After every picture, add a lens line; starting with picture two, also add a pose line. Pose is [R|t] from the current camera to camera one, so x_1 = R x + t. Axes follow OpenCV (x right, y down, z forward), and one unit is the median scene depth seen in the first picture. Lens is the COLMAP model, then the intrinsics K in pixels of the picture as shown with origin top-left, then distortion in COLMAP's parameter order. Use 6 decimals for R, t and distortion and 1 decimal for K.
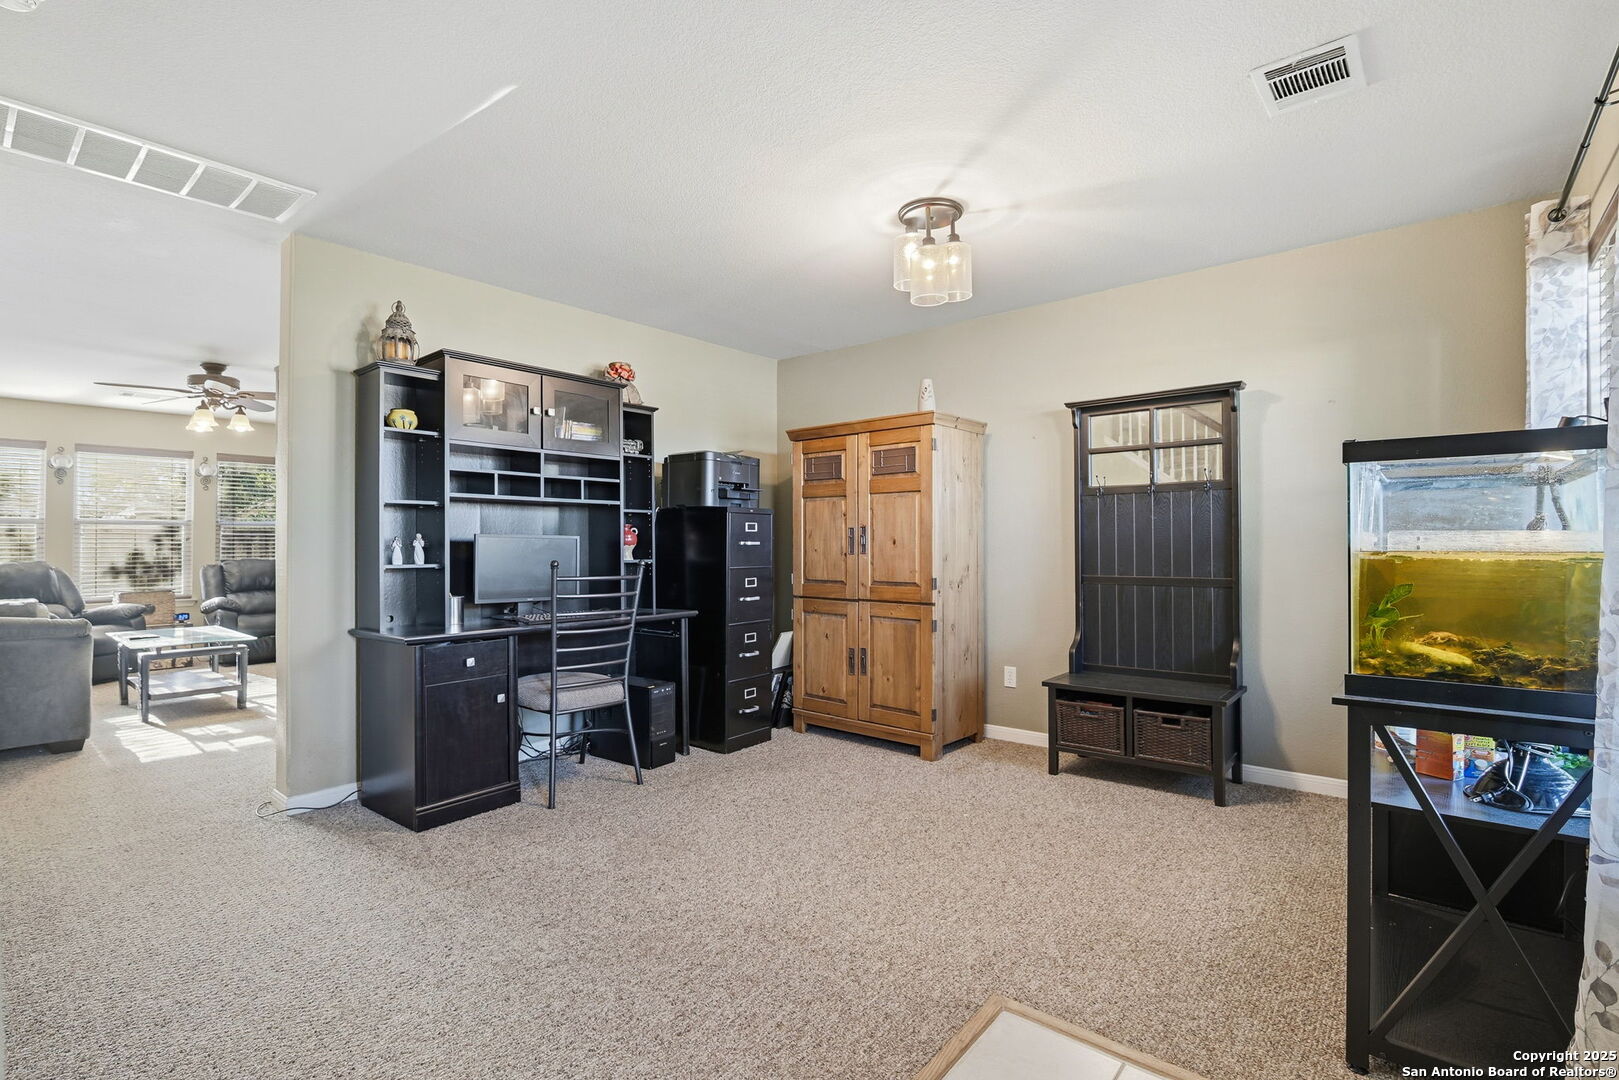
lens RADIAL K [[758.9, 0, 808.6], [0, 758.9, 547.9], [0, 0, 1]] dist [-0.008528, 0.000123]
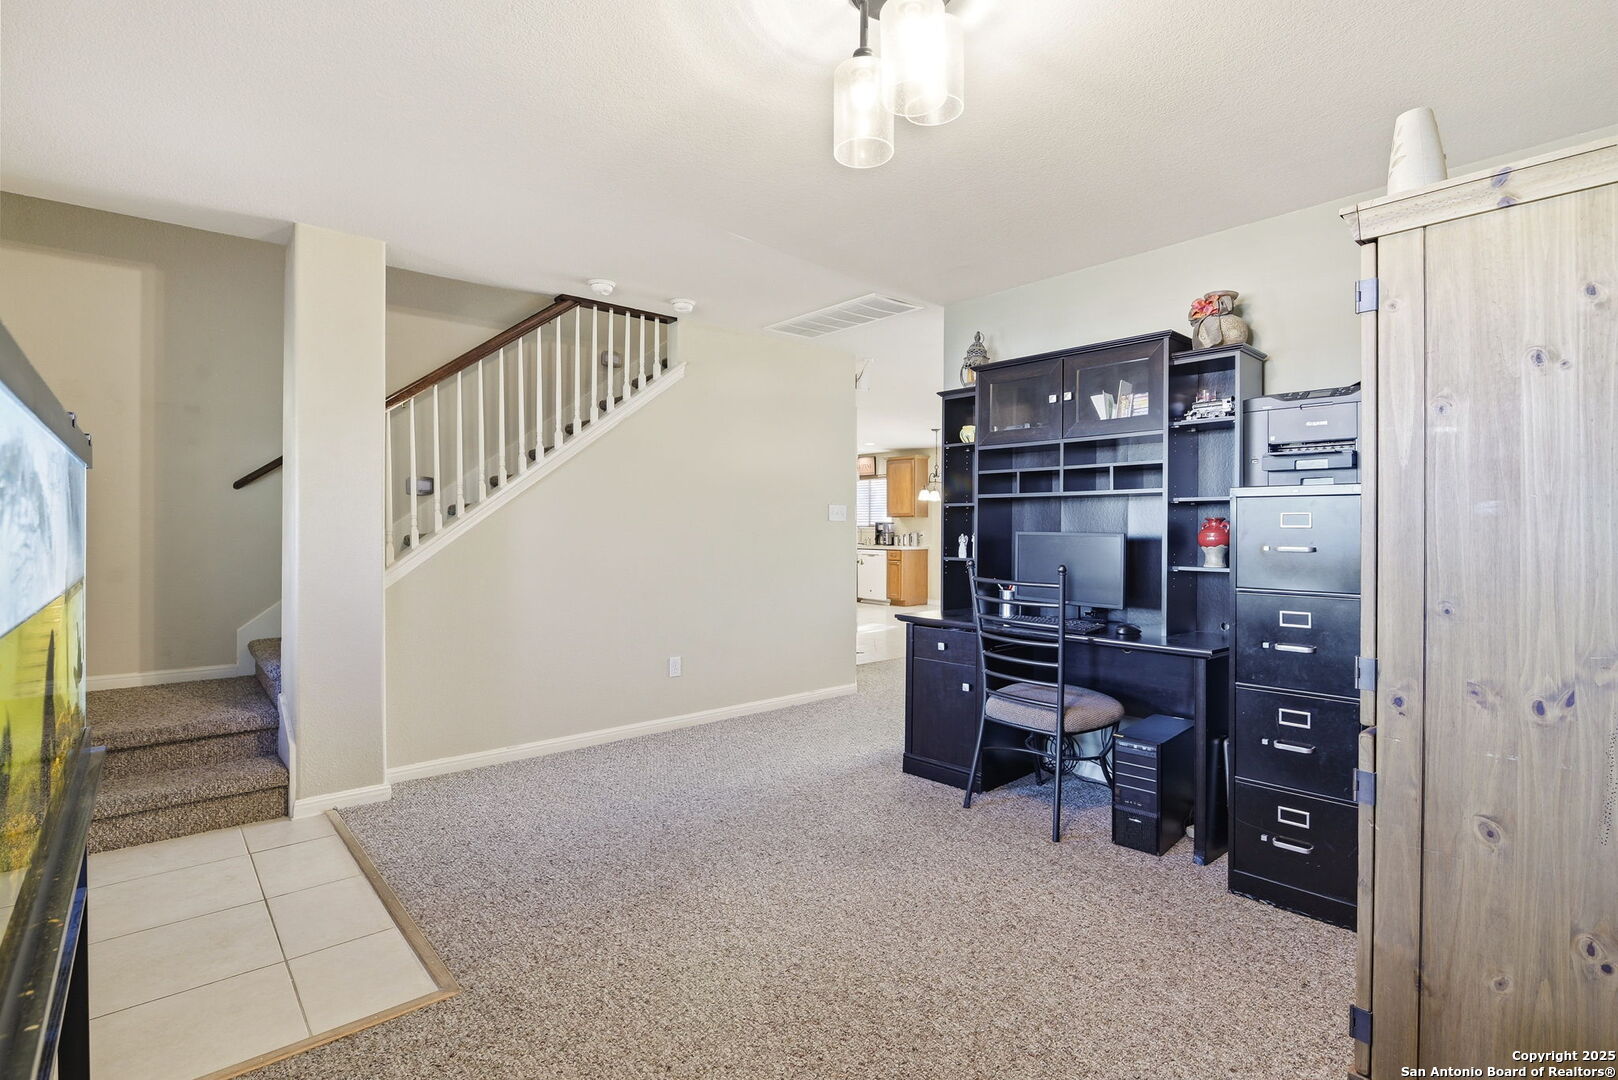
lens RADIAL K [[787.0, 0, 804.6], [0, 787.0, 534.3], [0, 0, 1]] dist [0.001228, 0.000454]
pose [[-0.176574, 0.011397, -0.984221, 0.600266], [-0.002535, 0.999924, 0.012033, -0.024336], [0.984284, 0.004619, -0.176531, 0.811611]]
